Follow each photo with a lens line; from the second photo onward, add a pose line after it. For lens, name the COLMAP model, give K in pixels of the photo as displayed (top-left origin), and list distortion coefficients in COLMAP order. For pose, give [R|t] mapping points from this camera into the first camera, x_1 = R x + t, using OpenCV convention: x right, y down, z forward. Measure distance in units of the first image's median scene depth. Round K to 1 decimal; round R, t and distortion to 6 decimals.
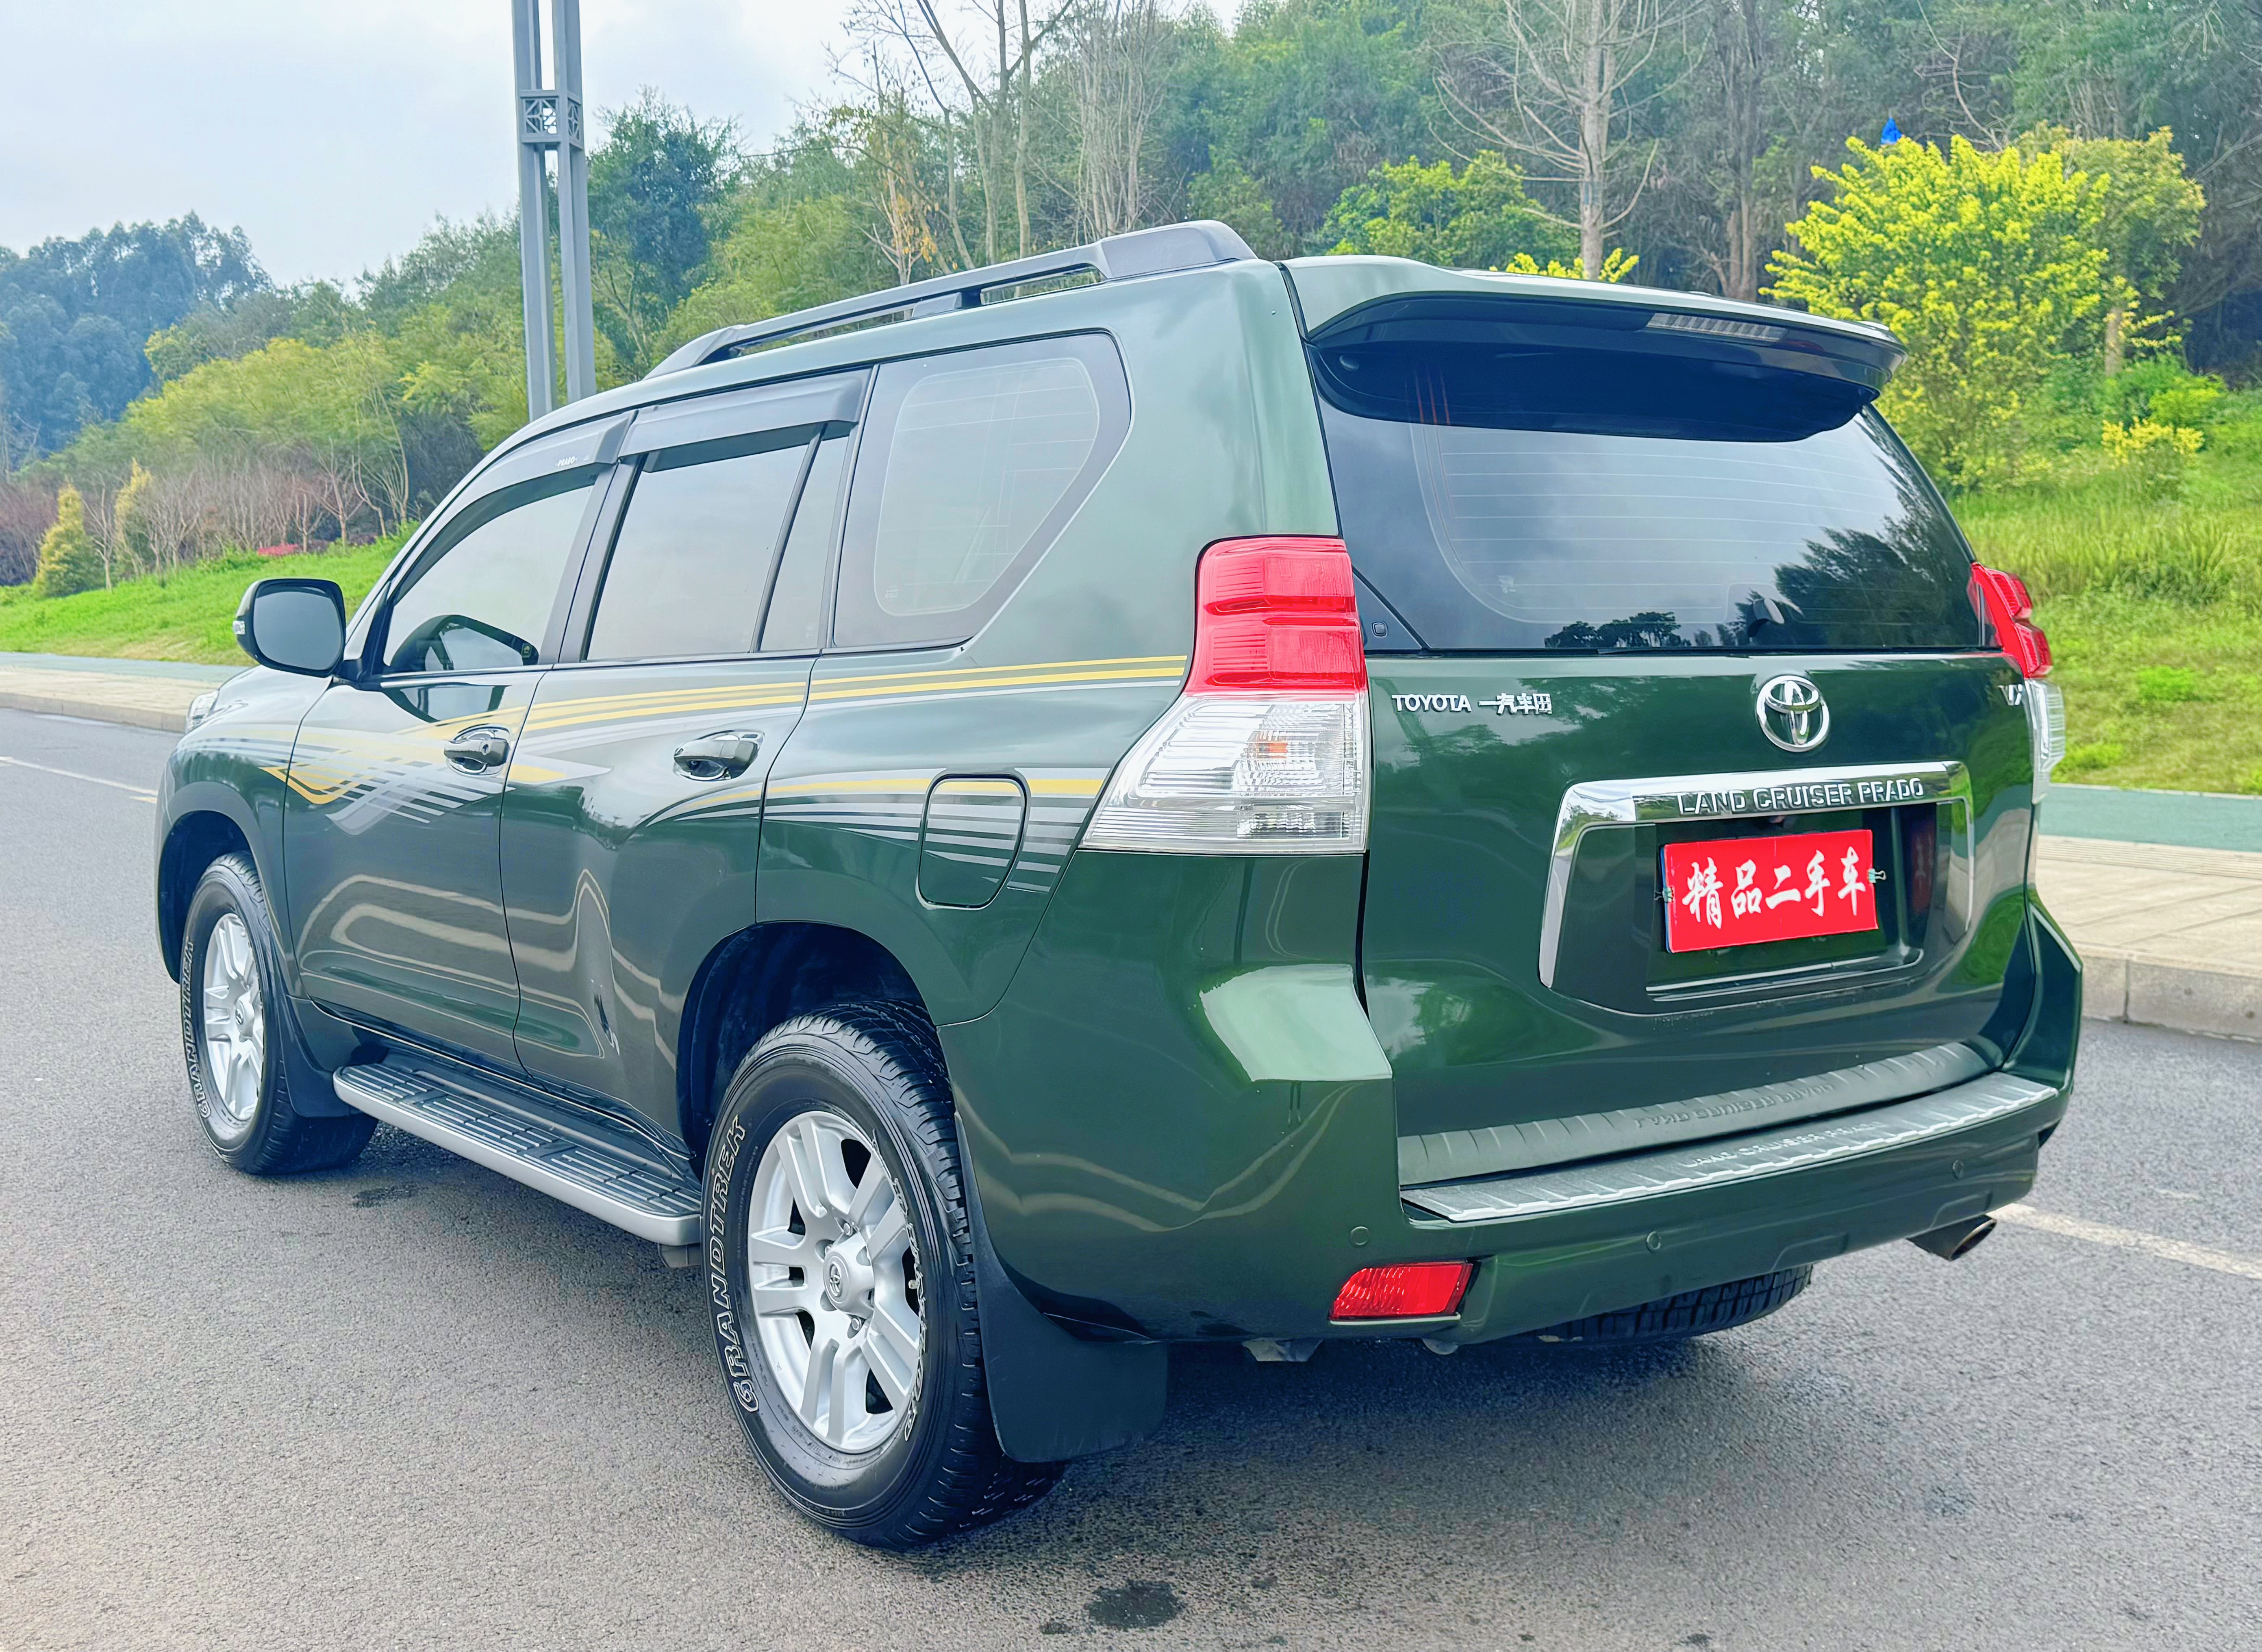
lens RADIAL K [[2211.3, 0, 1126.4], [0, 2211.3, 913.3], [0, 0, 1]] dist [0.160623, -0.235725]
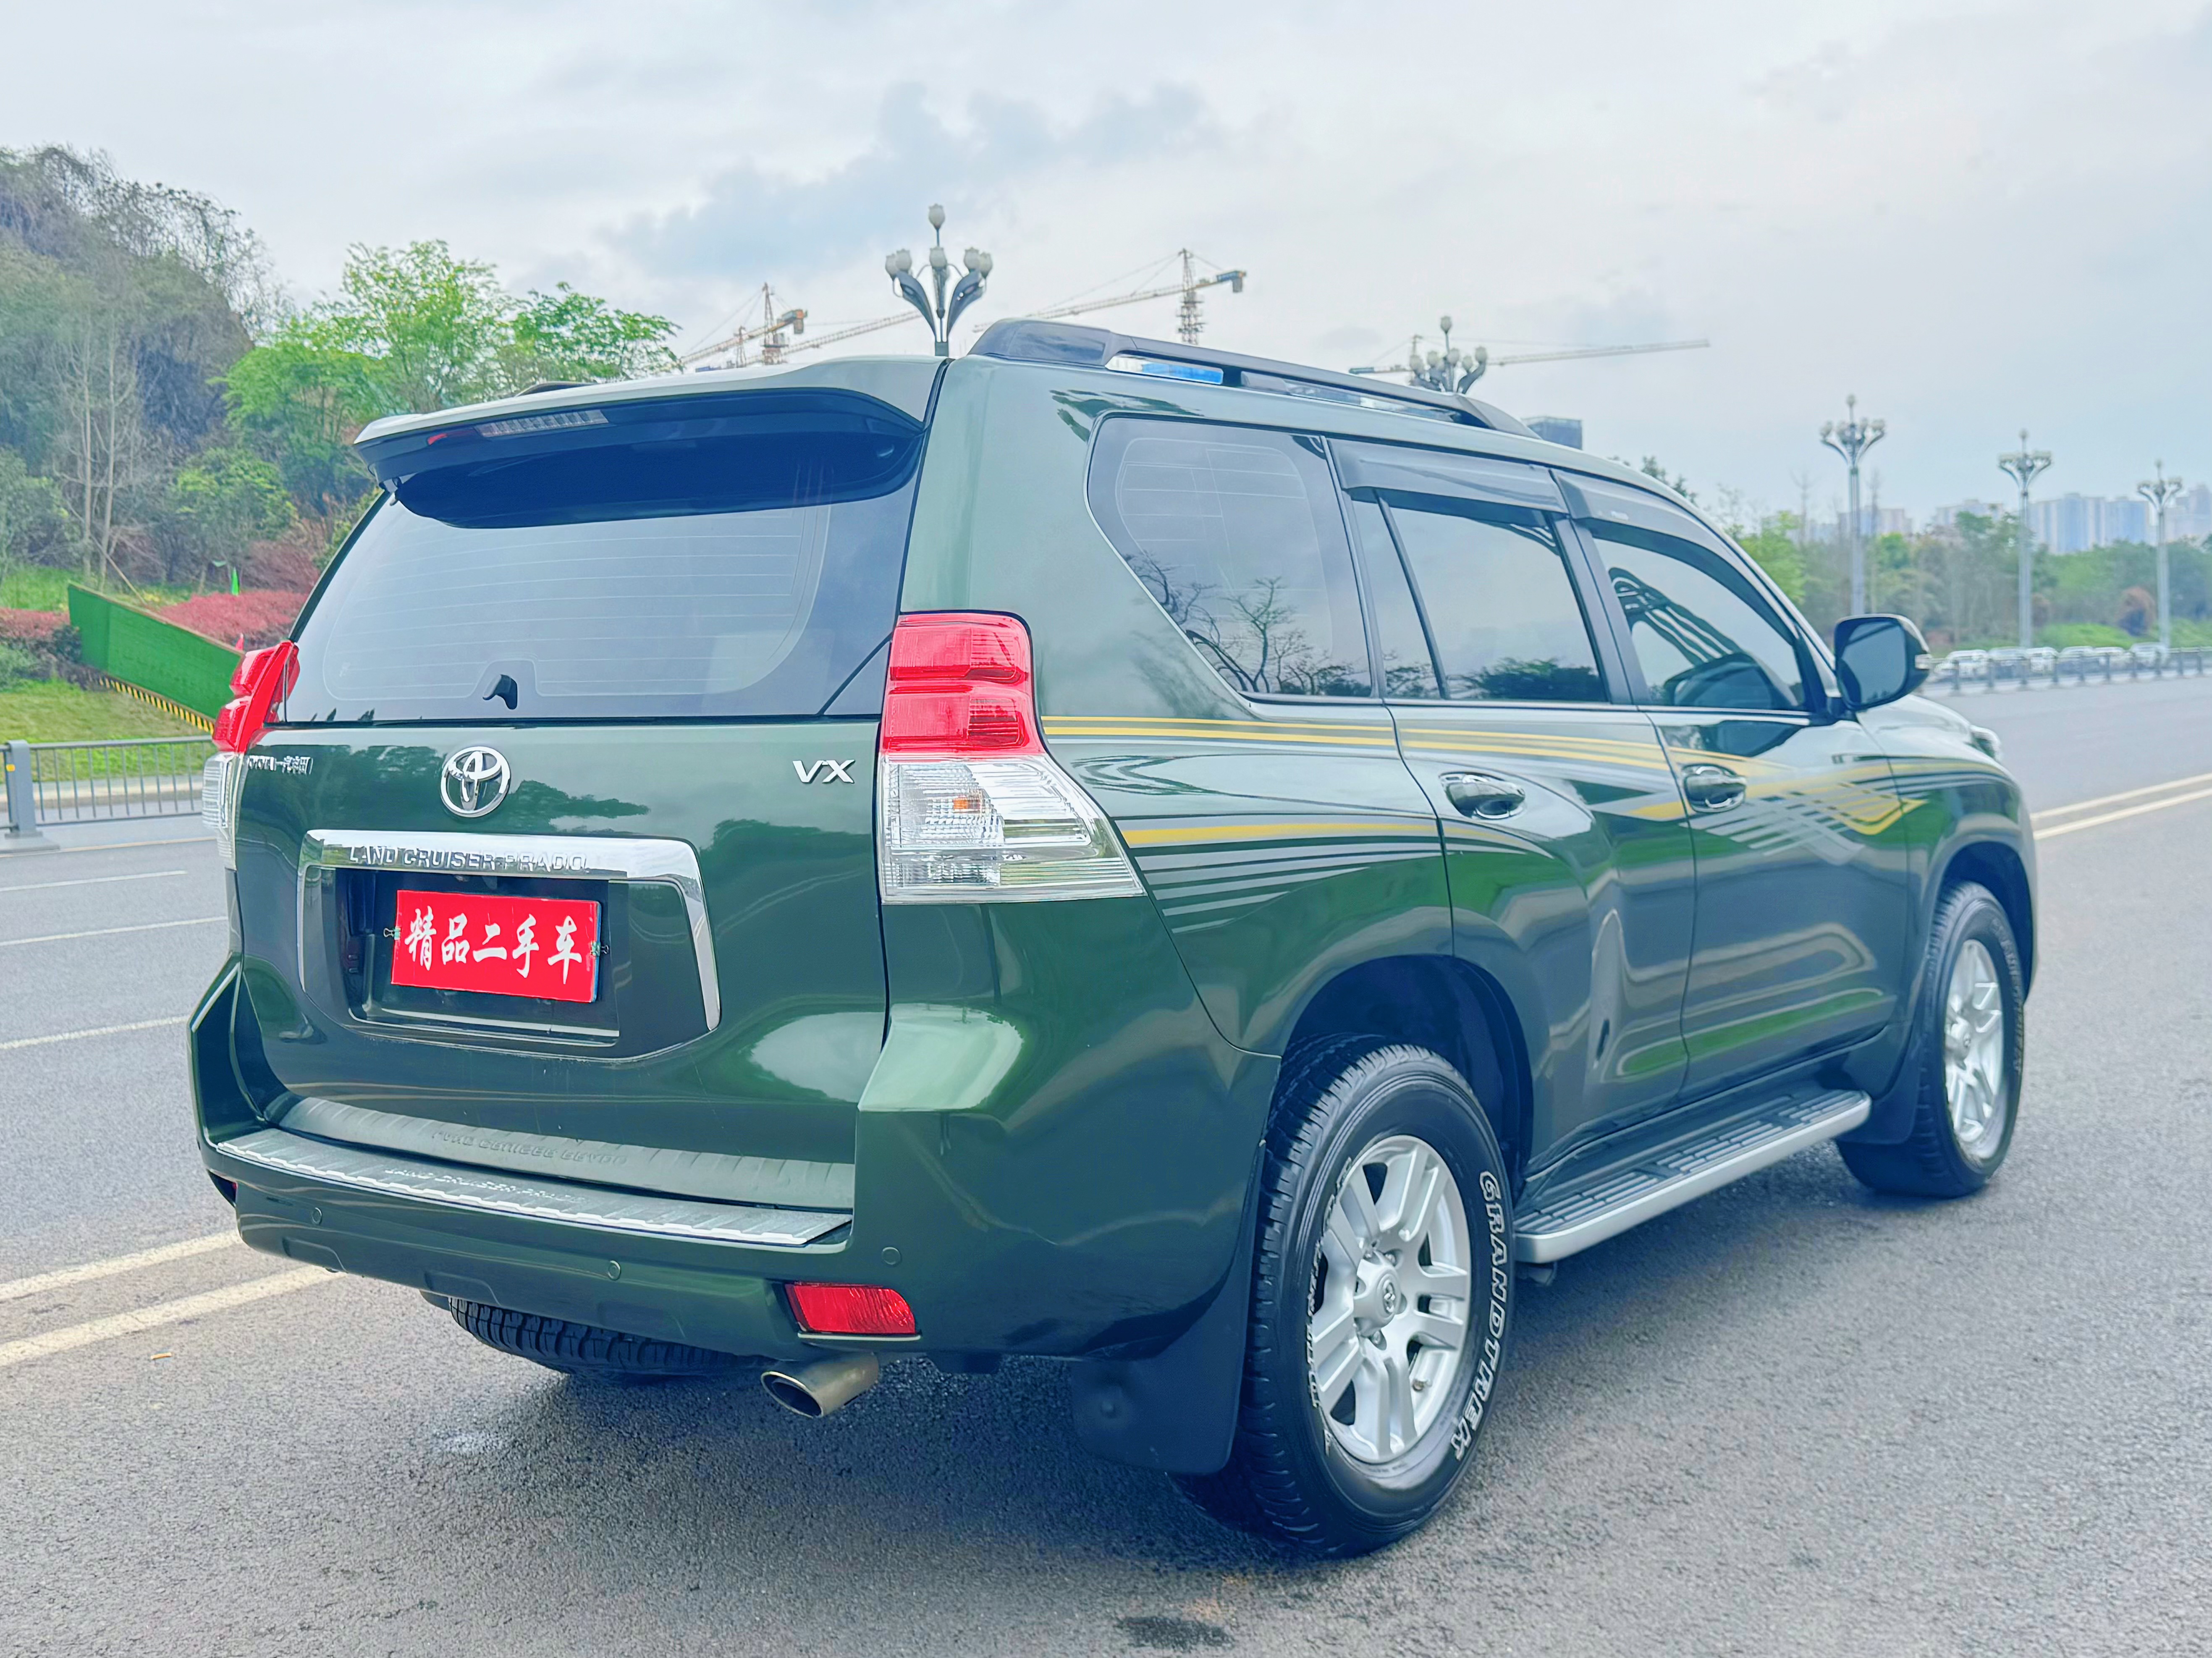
lens RADIAL K [[2306.8, 0, 1106.9], [0, 2306.8, 883.2], [0, 0, 1]] dist [0.127743, -0.000768]
pose [[0.273659, 0.070645, -0.959229, 1.452697], [-0.092123, 0.994639, 0.046971, -0.120782], [0.957405, 0.075513, 0.278700, 0.981476]]
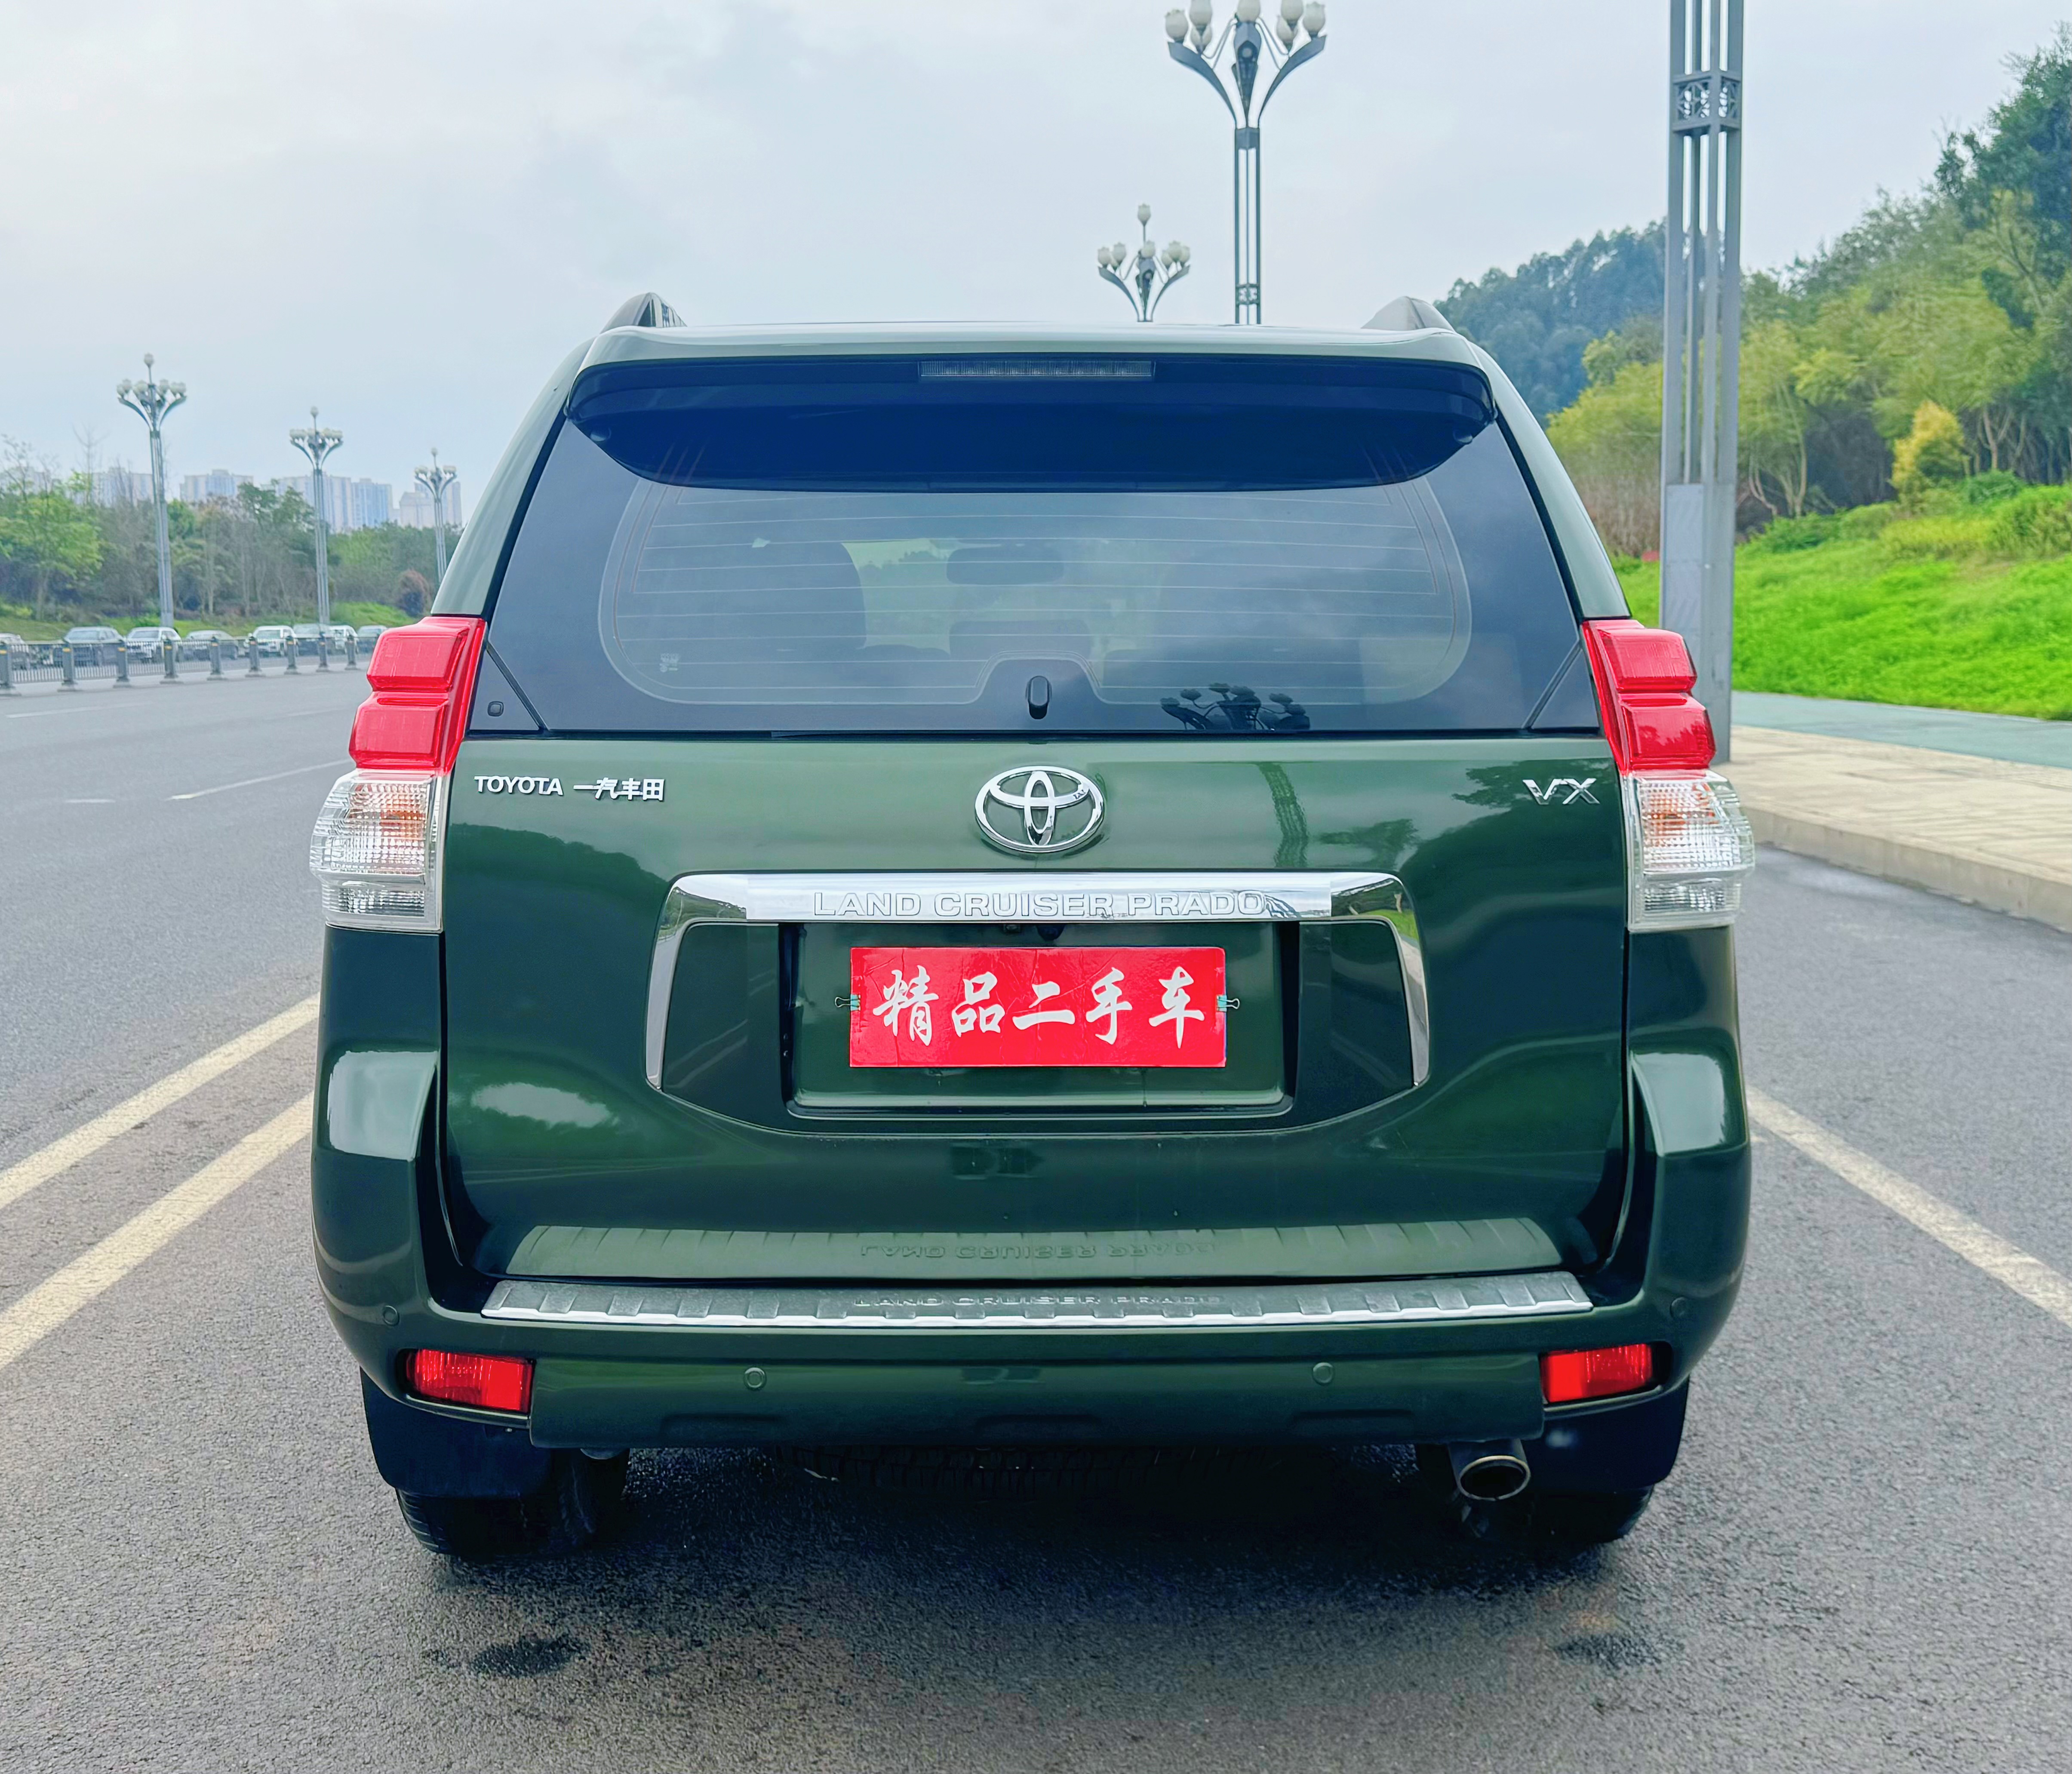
lens RADIAL K [[2420.6, 0, 1036.0], [0, 2420.6, 887.0], [0, 0, 1]] dist [0.015953, -0.059194]
pose [[0.803426, 0.056053, -0.592760, 0.854834], [-0.068242, 0.997667, 0.001847, -0.059946], [0.591481, 0.038967, 0.805377, 0.242827]]
